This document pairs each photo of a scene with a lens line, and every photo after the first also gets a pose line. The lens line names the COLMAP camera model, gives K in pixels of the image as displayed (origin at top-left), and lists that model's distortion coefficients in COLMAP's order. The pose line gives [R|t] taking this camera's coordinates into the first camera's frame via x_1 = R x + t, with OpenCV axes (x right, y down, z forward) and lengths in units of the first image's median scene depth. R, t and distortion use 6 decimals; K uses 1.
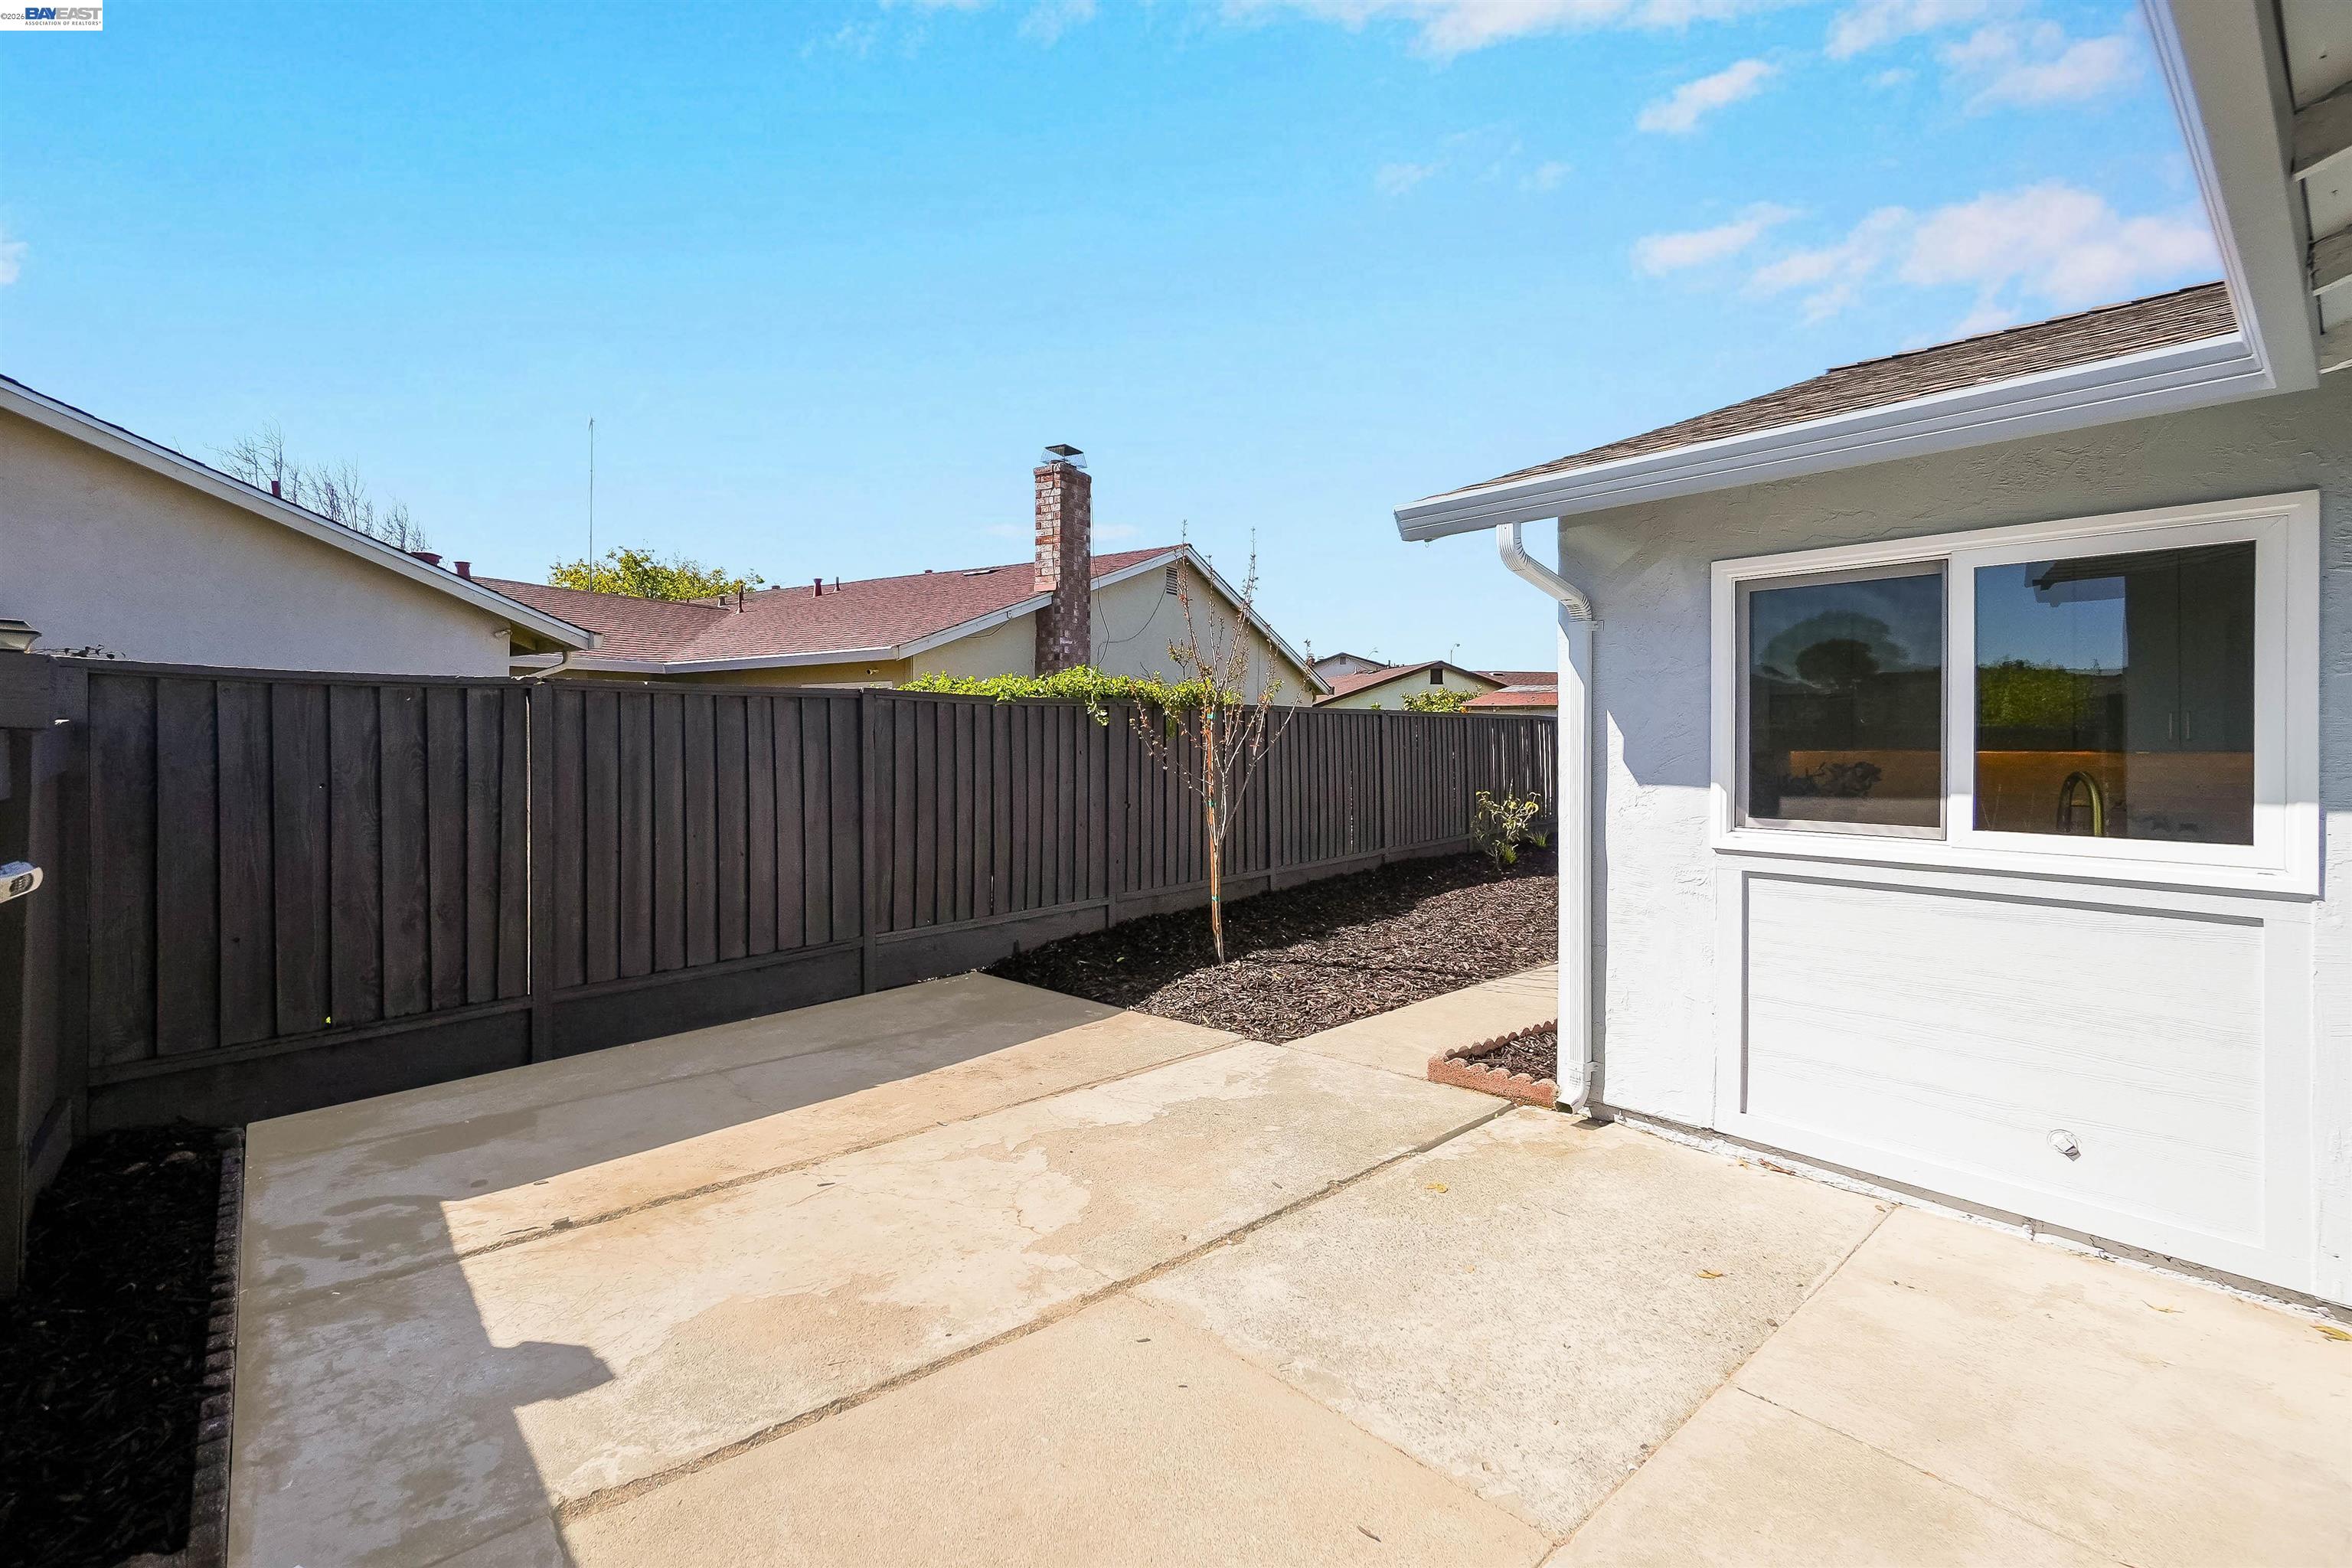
lens RADIAL K [[1050.8, 0, 1165.2], [0, 1050.8, 747.7], [0, 0, 1]] dist [-0.001534, 0.000152]
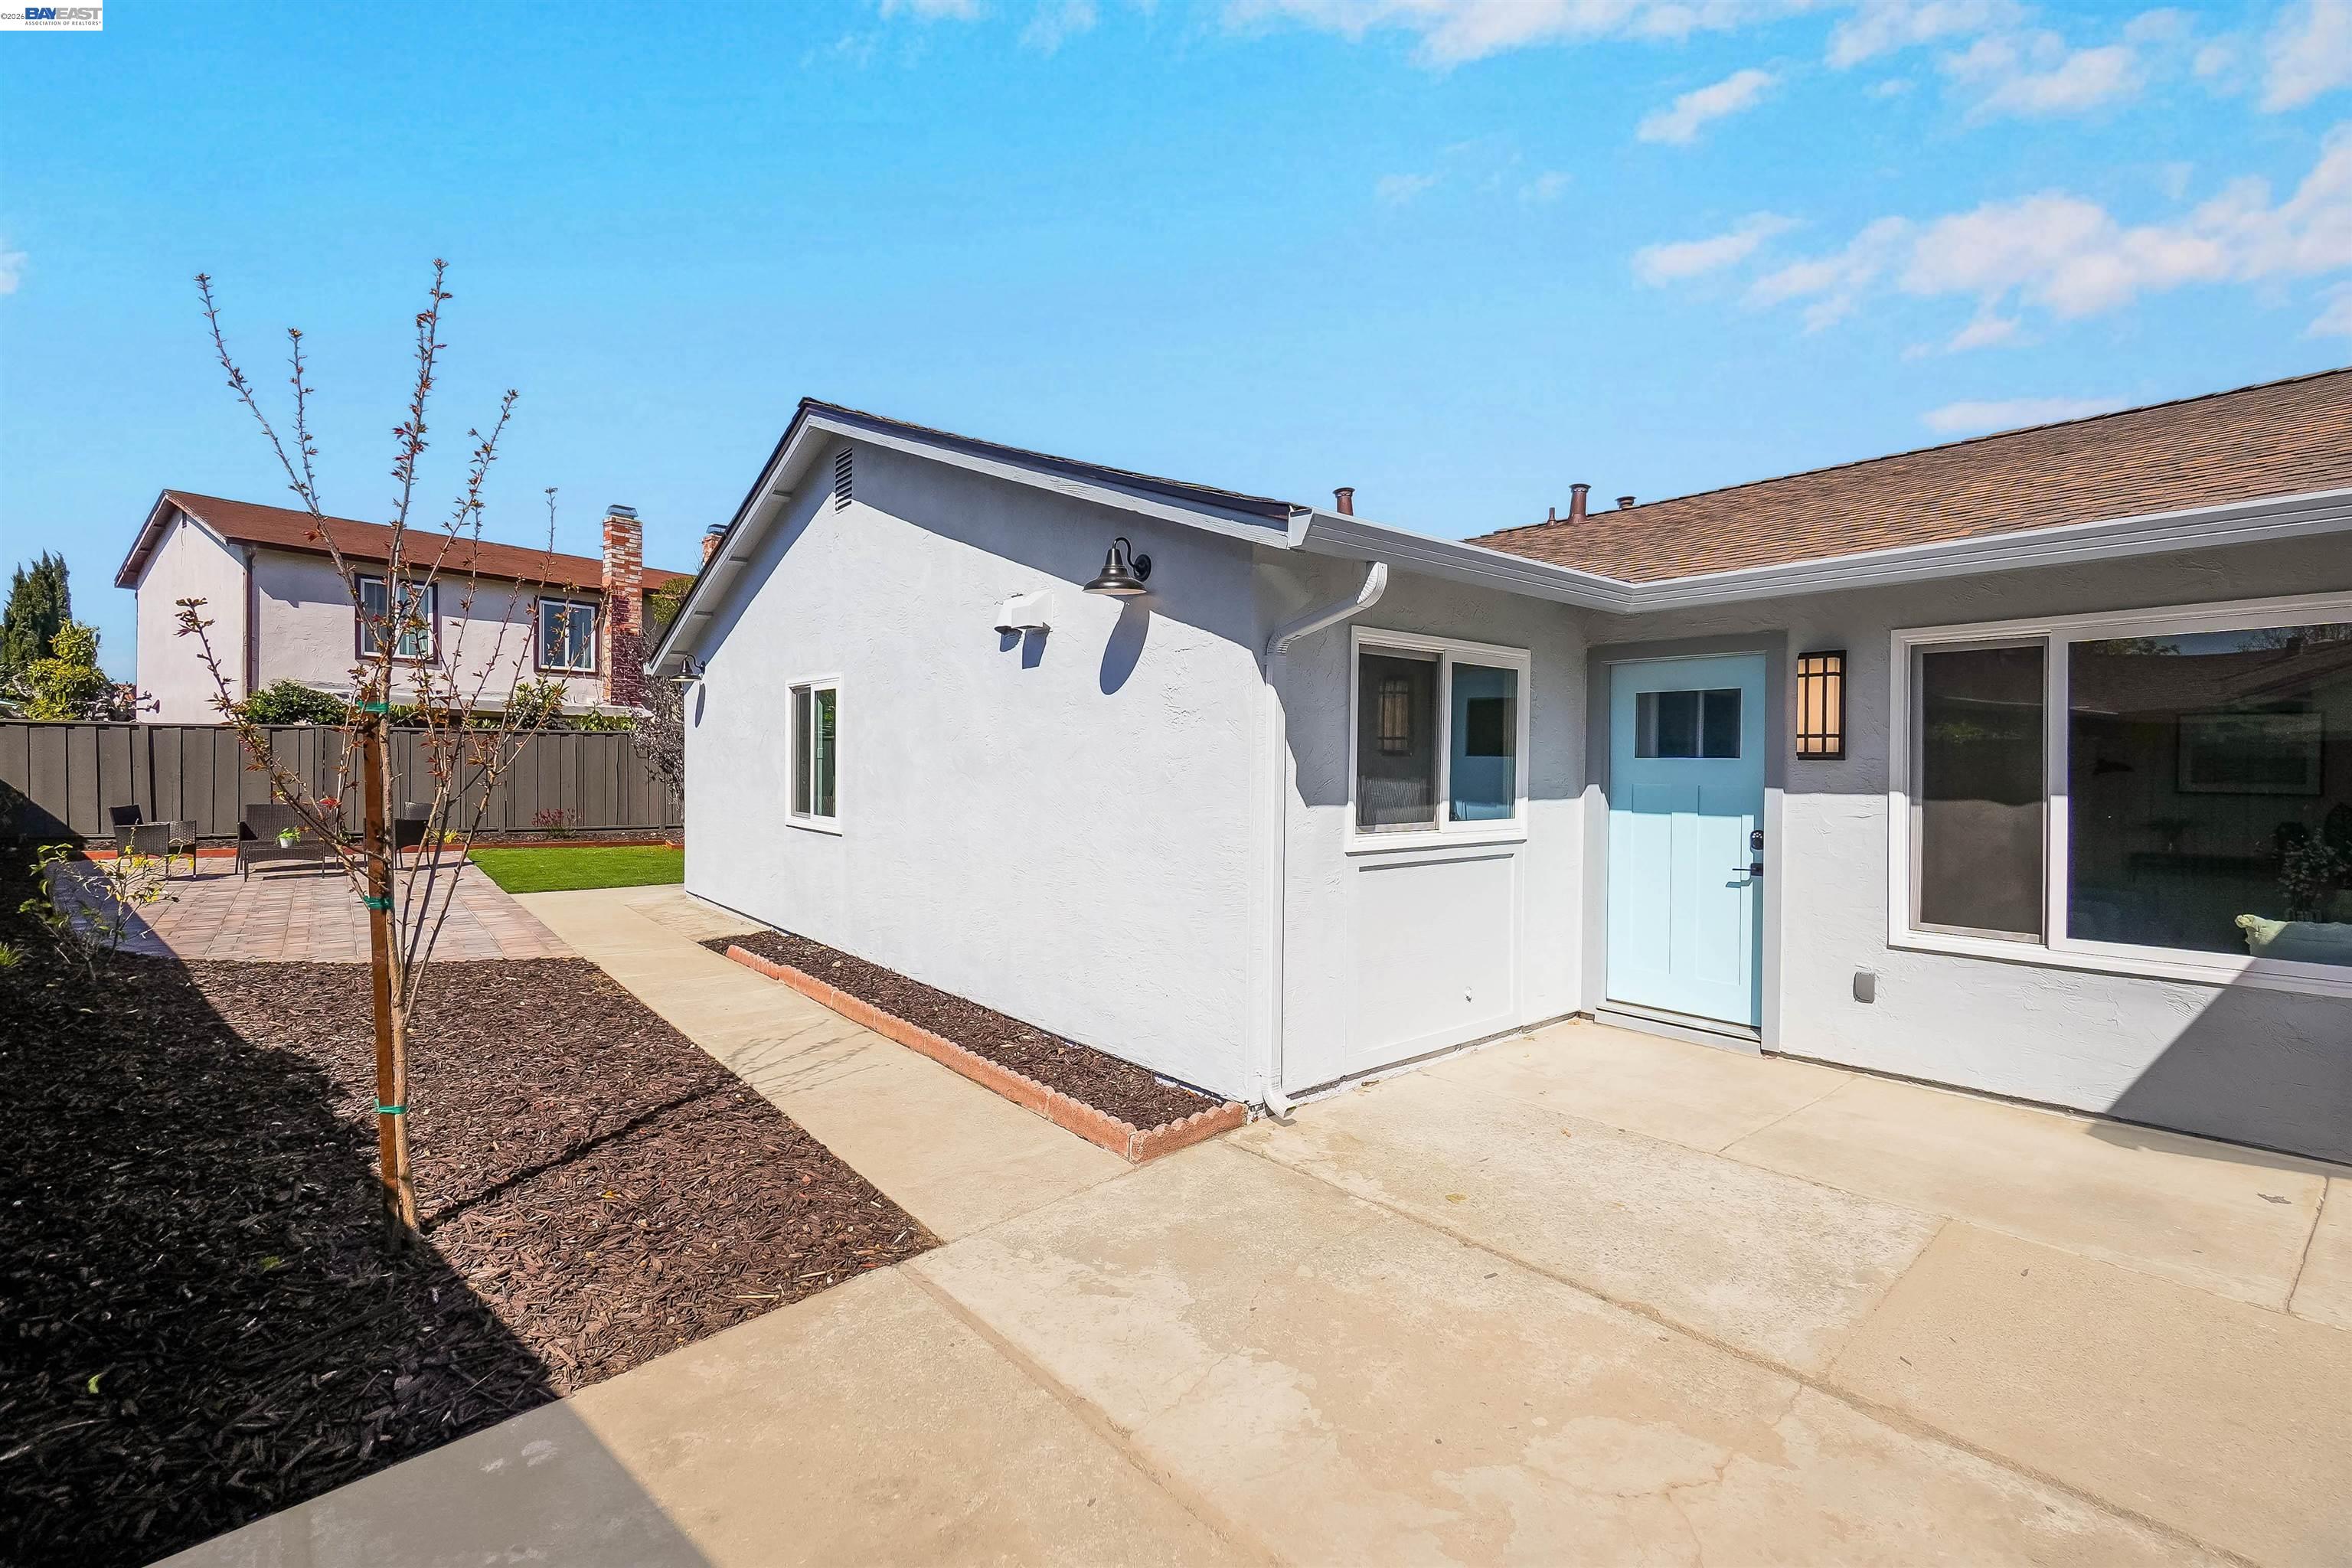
lens RADIAL K [[1023.5, 0, 1183.6], [0, 1023.5, 772.1], [0, 0, 1]] dist [-0.016159, 0.006068]
pose [[0.009719, -0.008797, 0.999914, -0.728512], [0.000223, 0.999961, 0.008795, -0.011953], [-0.999953, 0.000137, 0.009720, 1.223238]]
